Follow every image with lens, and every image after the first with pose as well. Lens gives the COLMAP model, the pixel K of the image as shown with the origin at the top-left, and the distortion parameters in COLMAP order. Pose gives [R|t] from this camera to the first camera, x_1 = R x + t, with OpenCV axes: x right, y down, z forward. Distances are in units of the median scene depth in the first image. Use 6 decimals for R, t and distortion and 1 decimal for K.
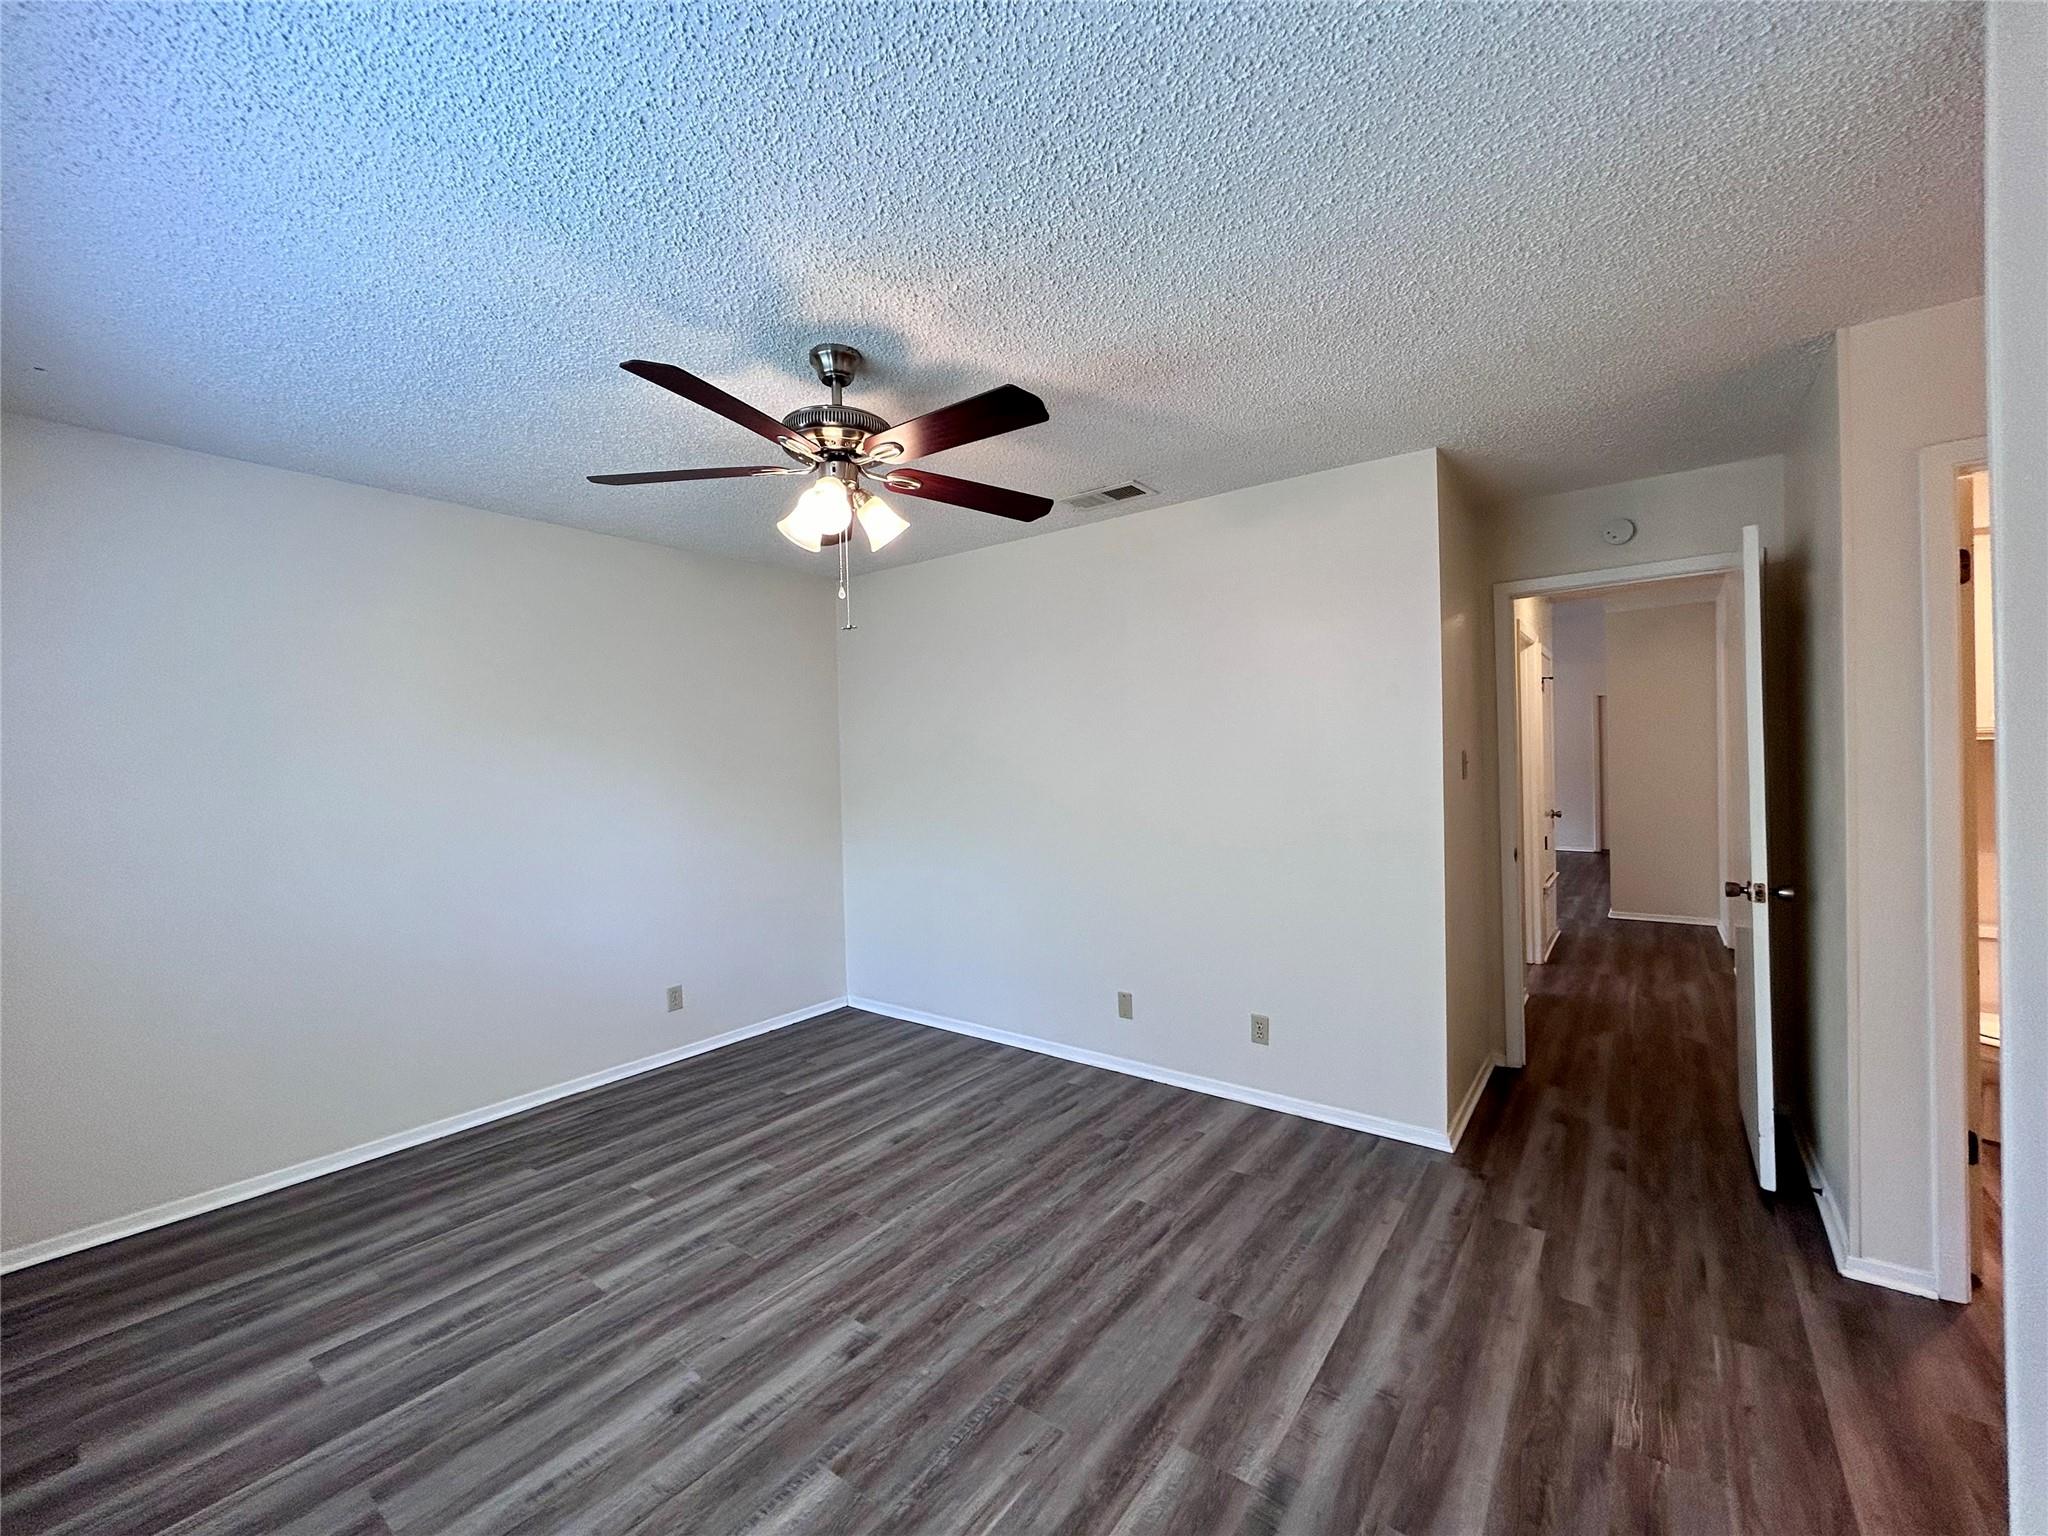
lens RADIAL K [[829.6, 0, 1034.0], [0, 829.6, 767.8], [0, 0, 1]] dist [0.001225, -0.000305]
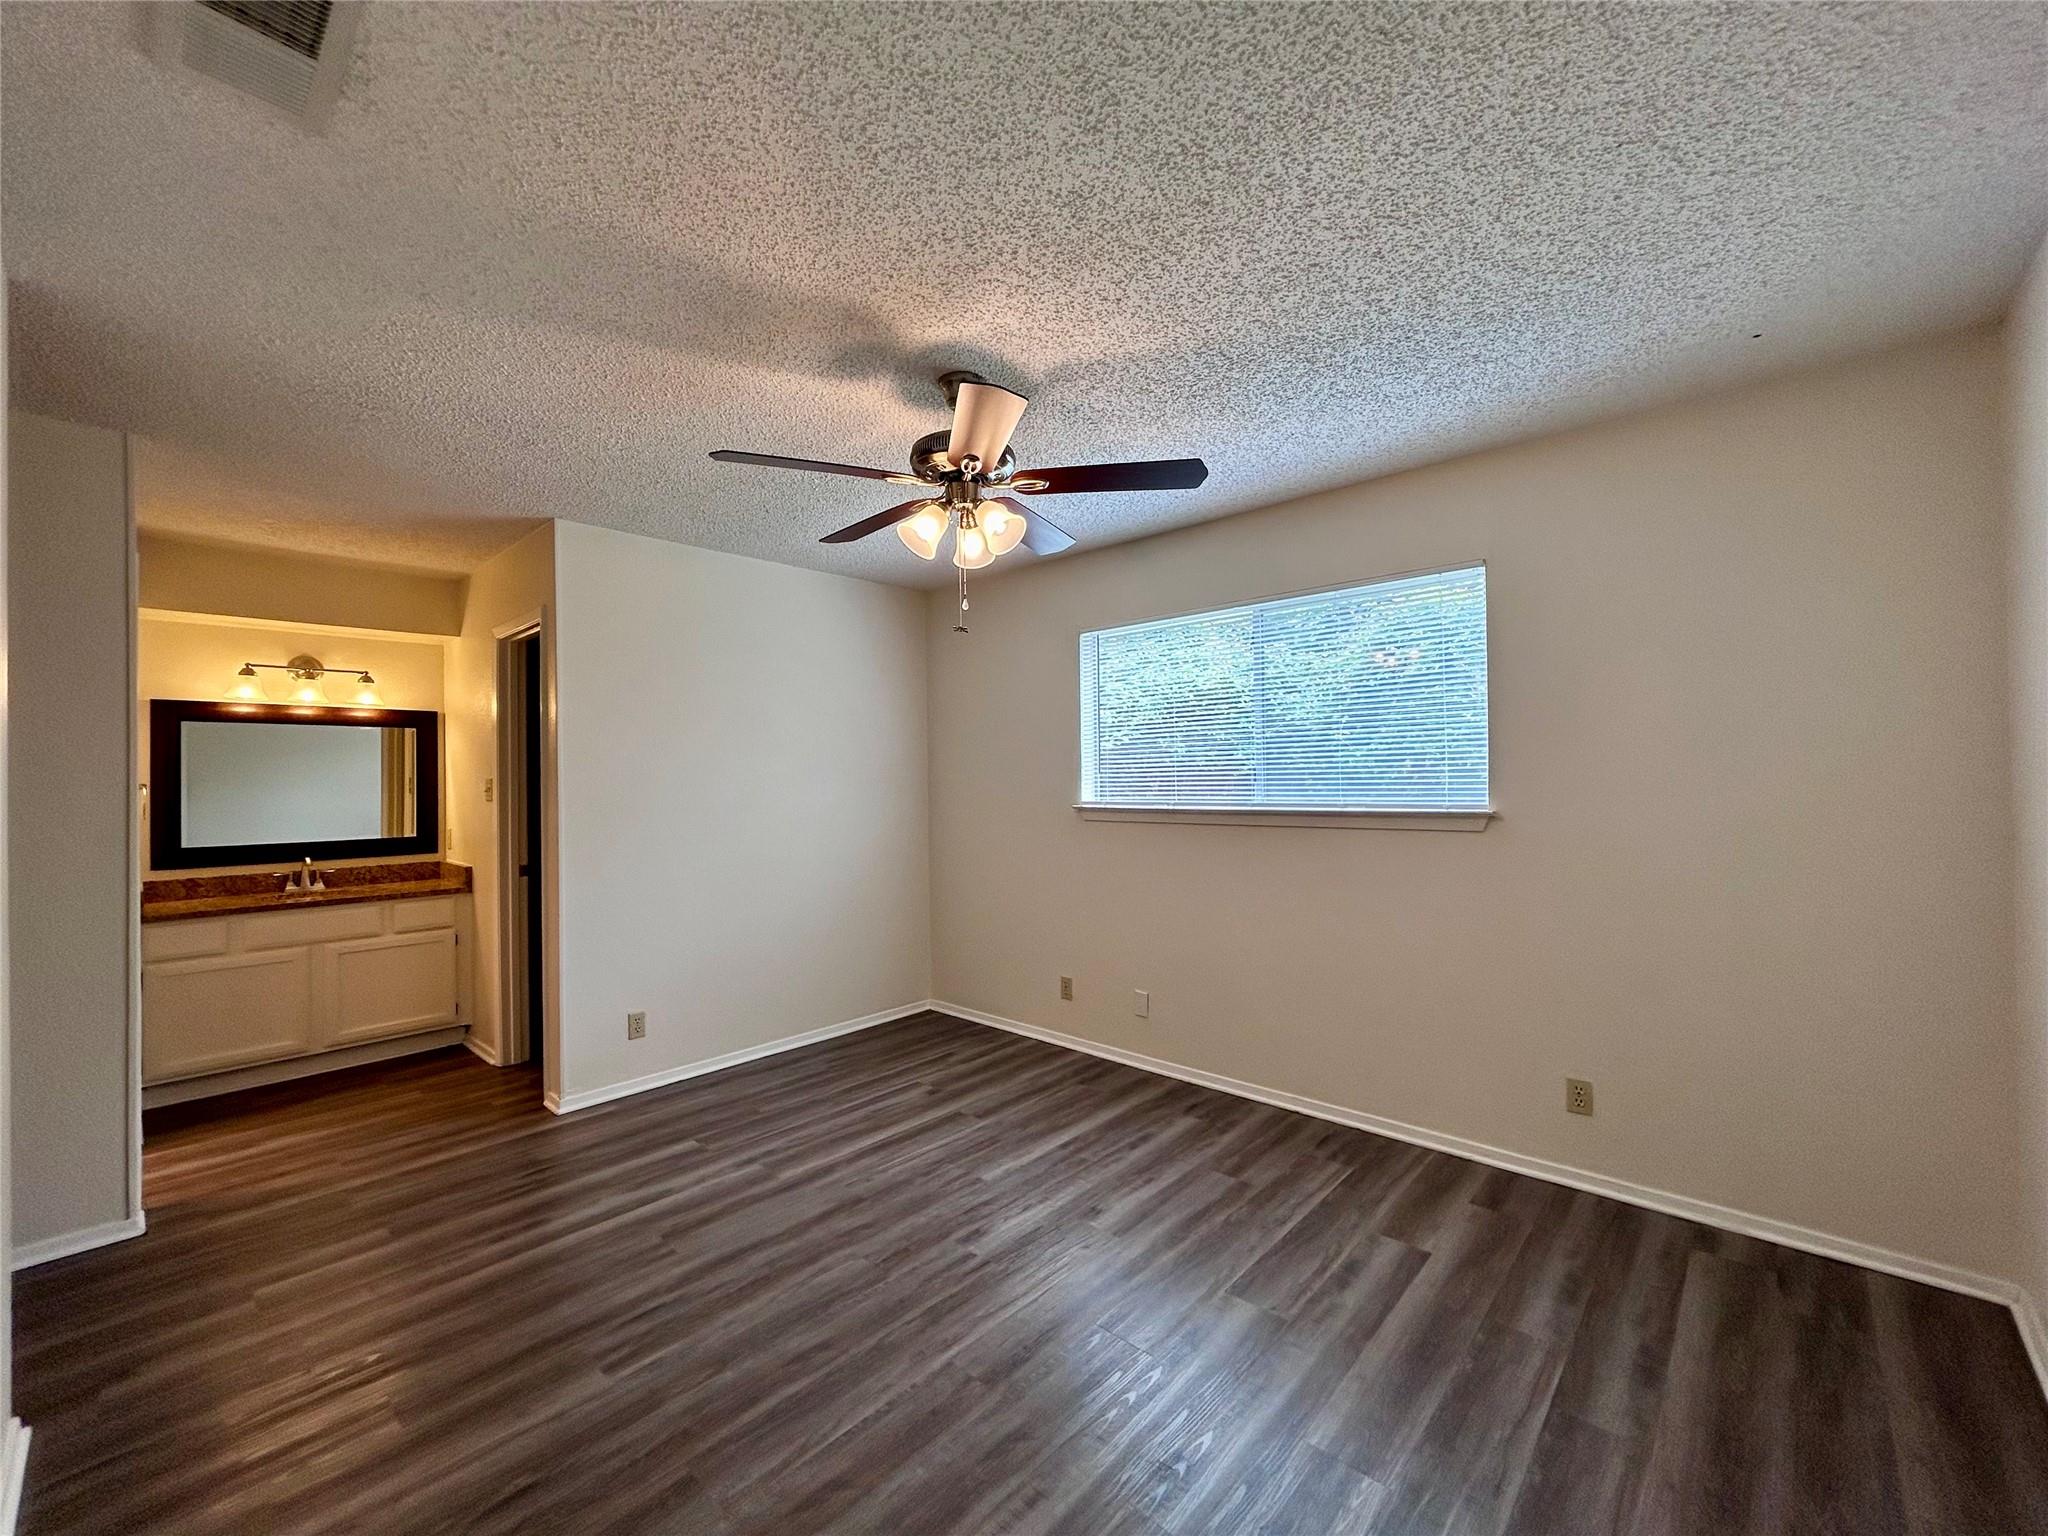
lens RADIAL K [[829.6, 0, 1034.0], [0, 829.6, 767.8], [0, 0, 1]] dist [0.001225, -0.000305]
pose [[-0.994739, 0.037179, 0.095459, -0.424529], [0.037078, 0.999308, -0.002827, 0.004709], [-0.095498, 0.000728, -0.995429, 2.115152]]
